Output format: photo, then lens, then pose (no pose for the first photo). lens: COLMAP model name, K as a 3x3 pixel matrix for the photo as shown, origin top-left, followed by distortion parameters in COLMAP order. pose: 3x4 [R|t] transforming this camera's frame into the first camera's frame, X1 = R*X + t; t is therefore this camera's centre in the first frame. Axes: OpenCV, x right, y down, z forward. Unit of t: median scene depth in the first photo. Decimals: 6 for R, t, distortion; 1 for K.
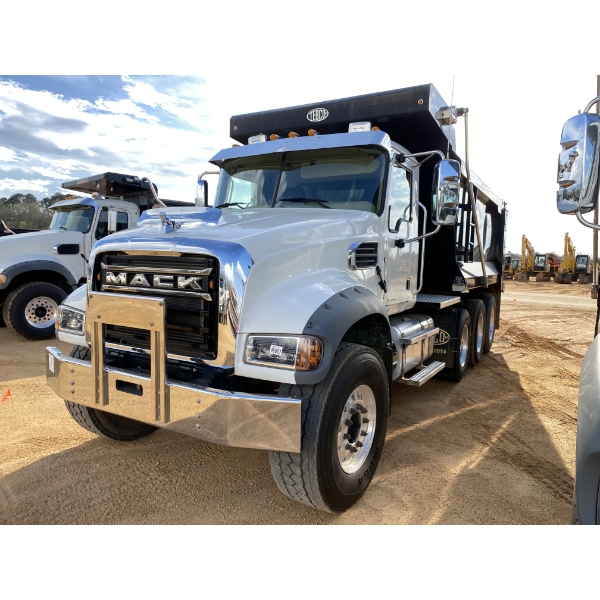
lens RADIAL K [[465.5, 0, 290.9], [0, 465.5, 299.8], [0, 0, 1]] dist [0.007531, -0.000527]
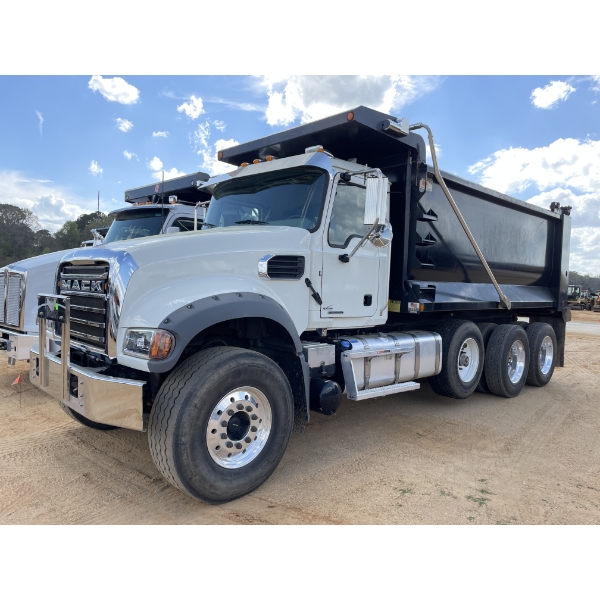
lens RADIAL K [[473.7, 0, 300.0], [0, 473.7, 300.0], [0, 0, 1]] dist [0.003417, -0.000683]
pose [[0.963010, 0.016682, -0.268950, 0.575797], [-0.035570, 0.997218, -0.065510, 0.058032], [0.267109, 0.072654, 0.960924, -0.029803]]
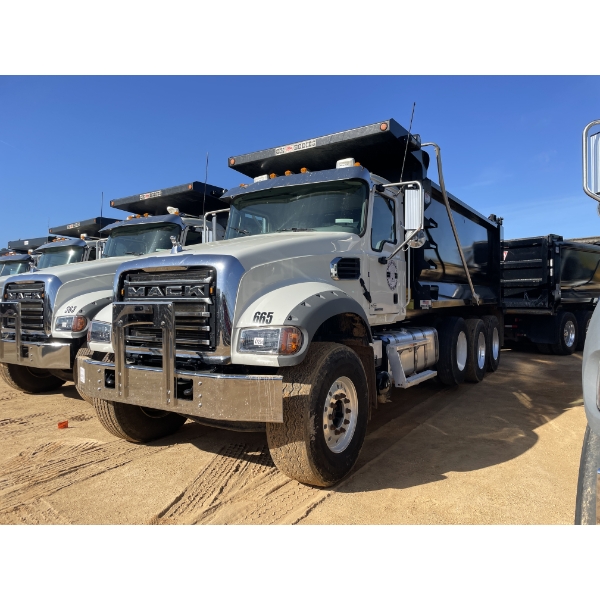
lens RADIAL K [[470.0, 0, 300.0], [0, 470.0, 300.0], [0, 0, 1]] dist [-0.008525, -0.004713]
pose [[0.998446, -0.033128, -0.044815, 0.107449], [0.028637, 0.994836, -0.097370, 0.110173], [0.047810, 0.095936, 0.994239, -0.198396]]
